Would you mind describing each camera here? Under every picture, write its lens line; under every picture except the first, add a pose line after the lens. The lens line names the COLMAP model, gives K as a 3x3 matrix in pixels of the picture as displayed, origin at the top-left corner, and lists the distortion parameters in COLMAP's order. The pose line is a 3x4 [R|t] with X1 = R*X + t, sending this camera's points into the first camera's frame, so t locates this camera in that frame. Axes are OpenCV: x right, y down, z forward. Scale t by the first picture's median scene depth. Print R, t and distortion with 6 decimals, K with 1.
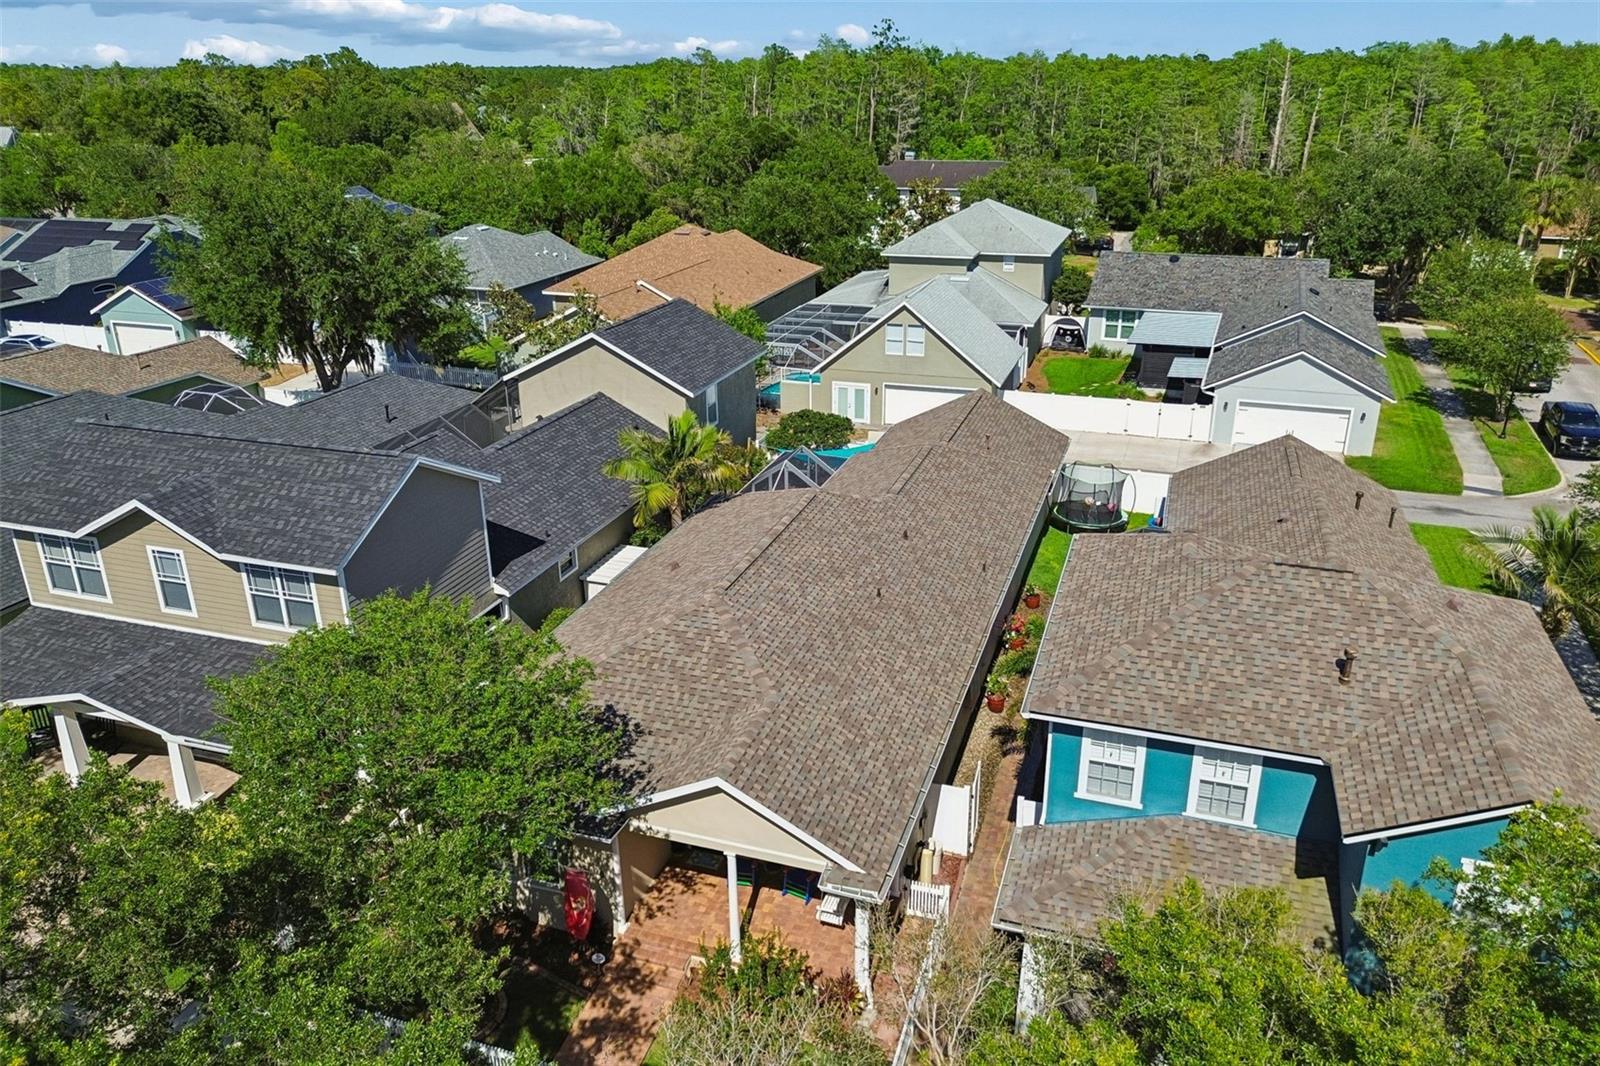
lens RADIAL K [[1149.5, 0, 800.0], [0, 1149.5, 533.0], [0, 0, 1]] dist [0.000011, 0.001691]
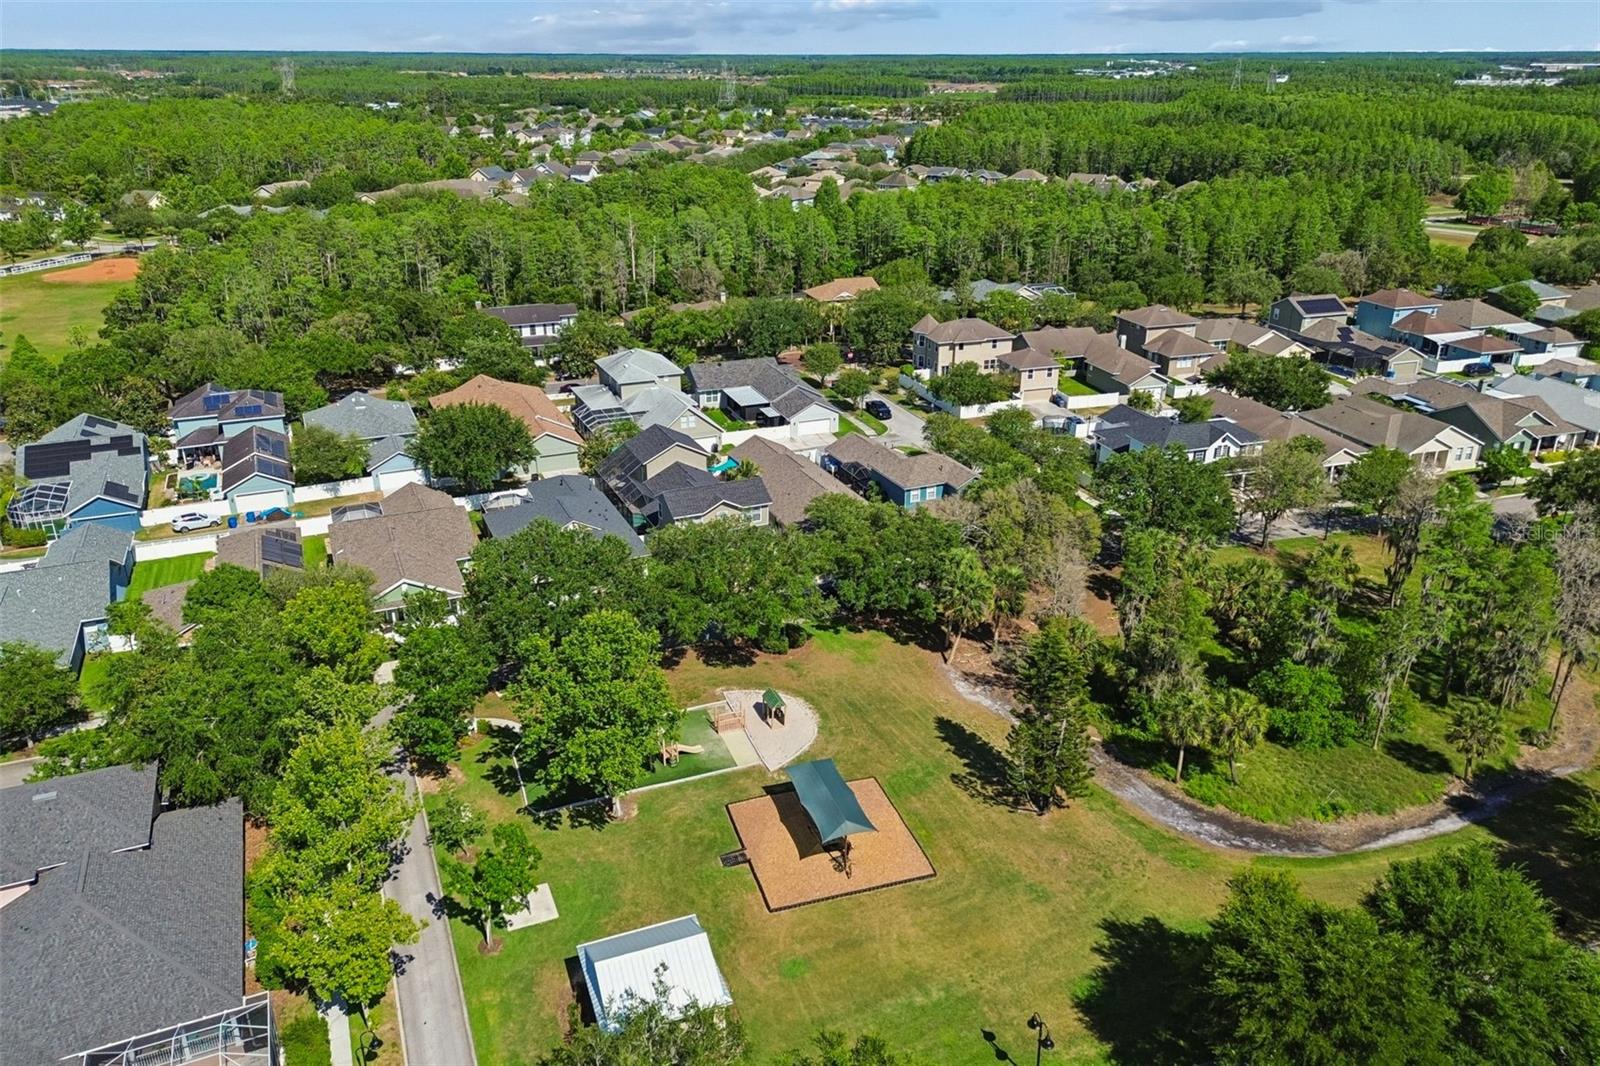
lens RADIAL K [[1149.5, 0, 800.0], [0, 1149.5, 533.0], [0, 0, 1]] dist [0.000011, 0.001691]
pose [[0.747390, -0.251154, 0.615086, -1.458974], [0.245602, 0.964659, 0.095462, -0.120544], [-0.617323, 0.079719, 0.782660, -1.229375]]
